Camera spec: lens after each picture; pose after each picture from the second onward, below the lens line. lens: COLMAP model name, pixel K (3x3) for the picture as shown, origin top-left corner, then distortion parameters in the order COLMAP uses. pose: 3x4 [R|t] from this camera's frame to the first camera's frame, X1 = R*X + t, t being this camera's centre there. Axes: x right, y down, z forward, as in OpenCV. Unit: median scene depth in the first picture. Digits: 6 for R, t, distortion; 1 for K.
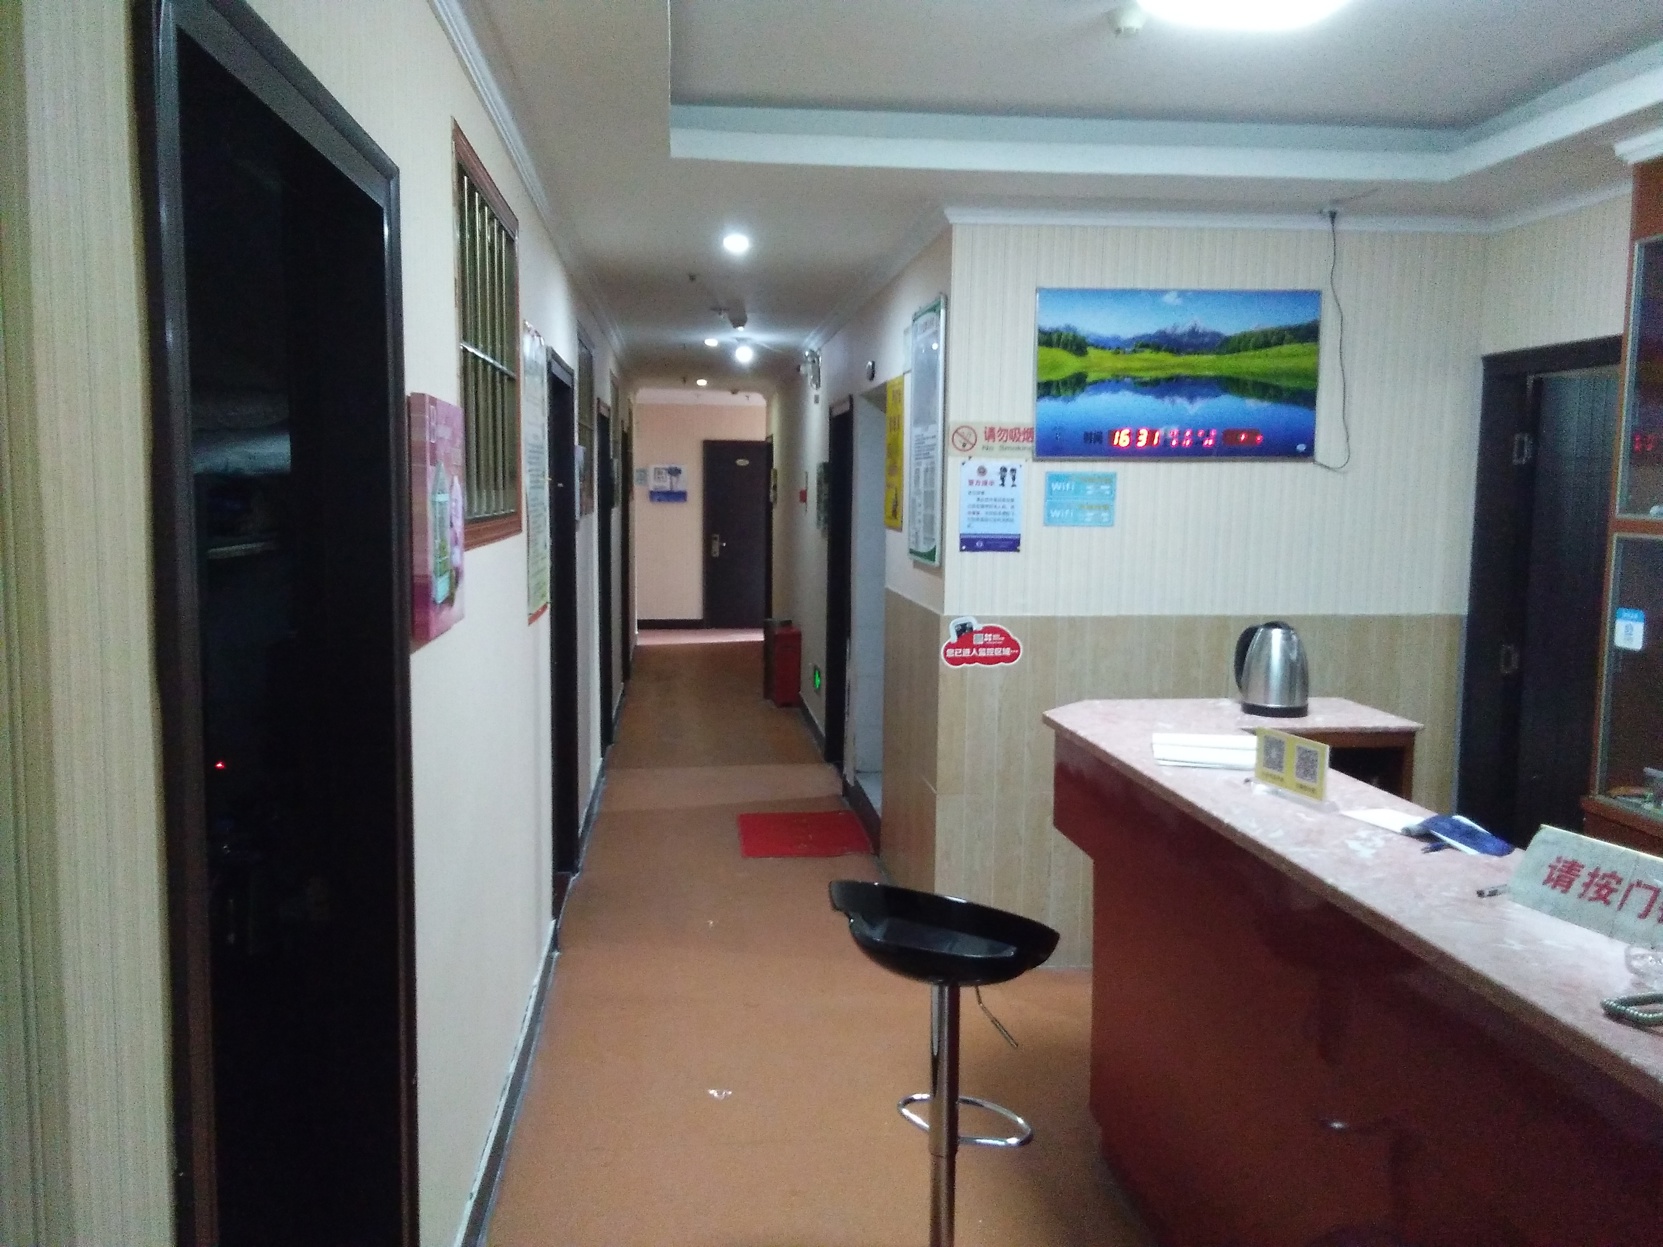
lens RADIAL K [[1355.4, 0, 832.9], [0, 1355.4, 610.0], [0, 0, 1]] dist [0.078736, -0.067121]
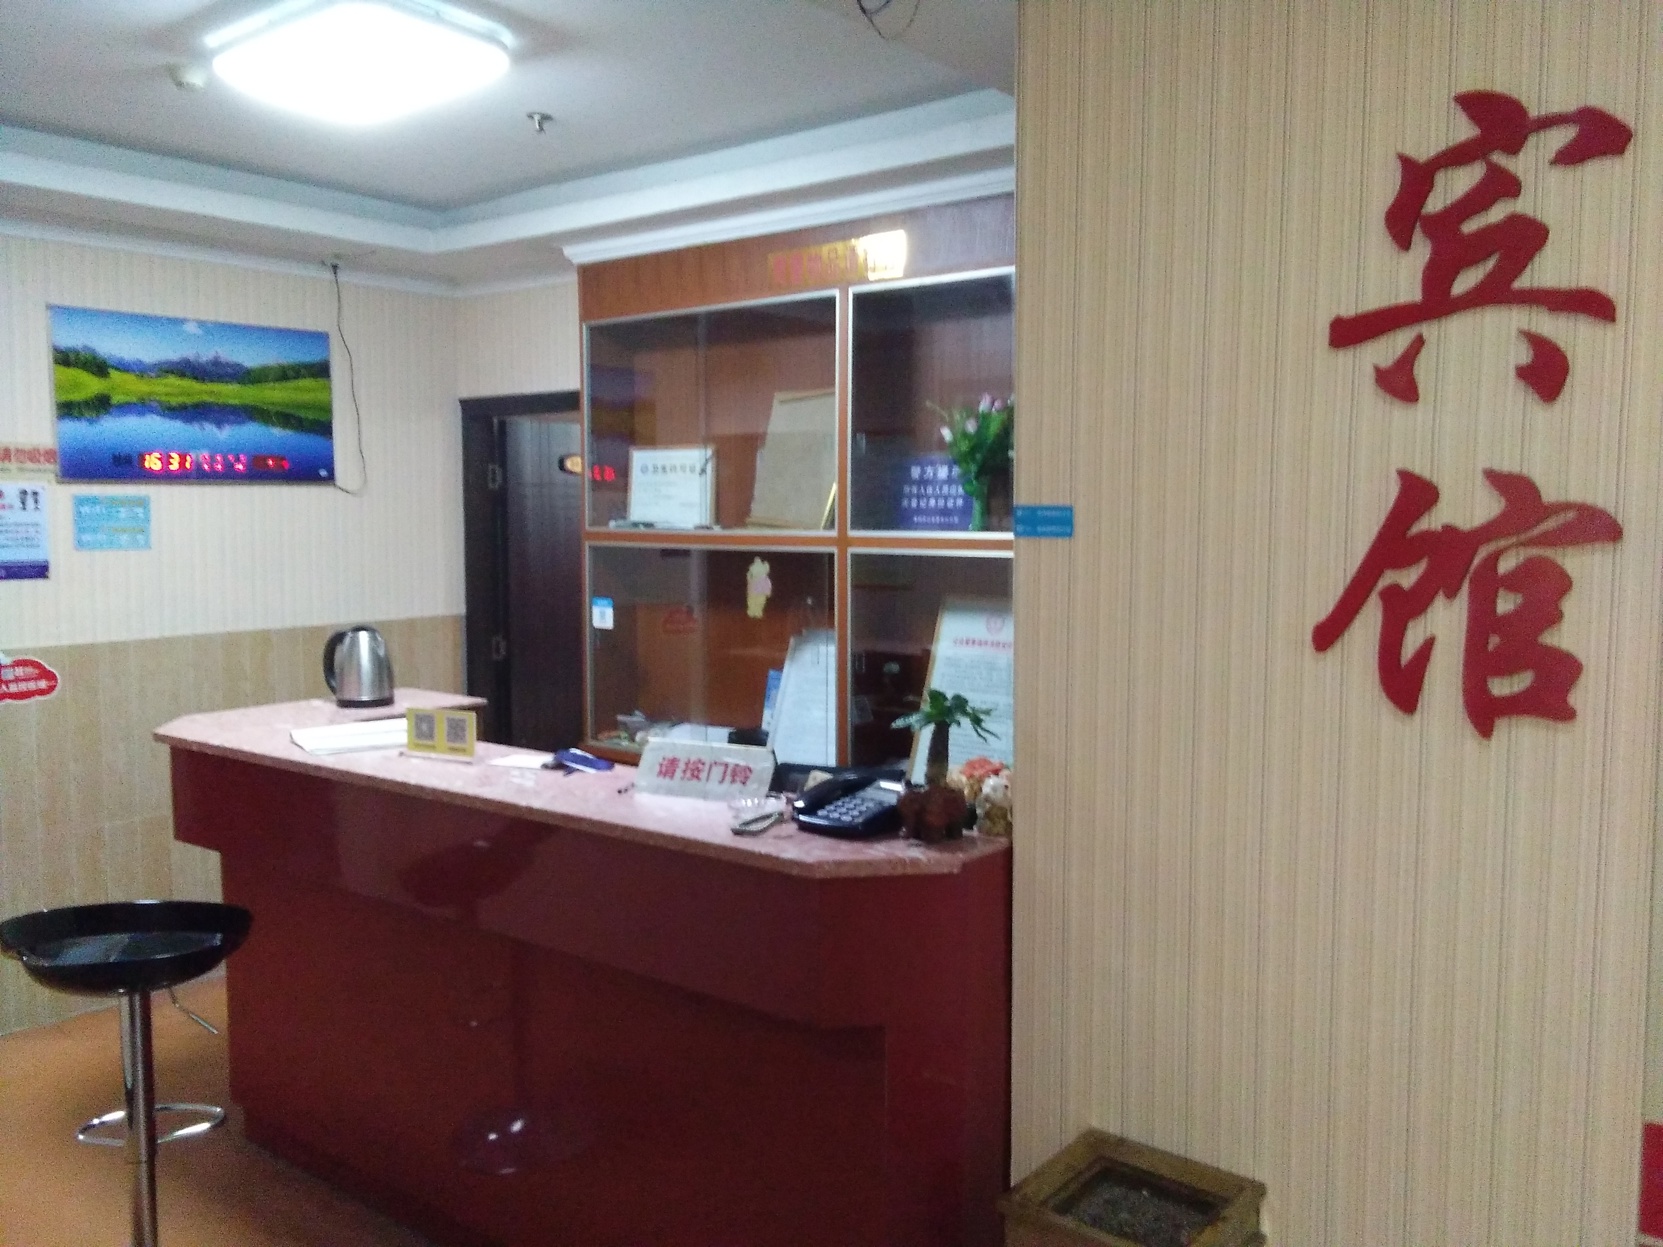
lens RADIAL K [[1355.4, 0, 832.9], [0, 1355.4, 610.0], [0, 0, 1]] dist [0.078736, -0.067121]
pose [[0.707246, -0.065286, 0.703946, -0.157738], [0.075637, 0.996999, 0.016474, 0.004882], [-0.702910, 0.041593, 0.710062, -0.074268]]
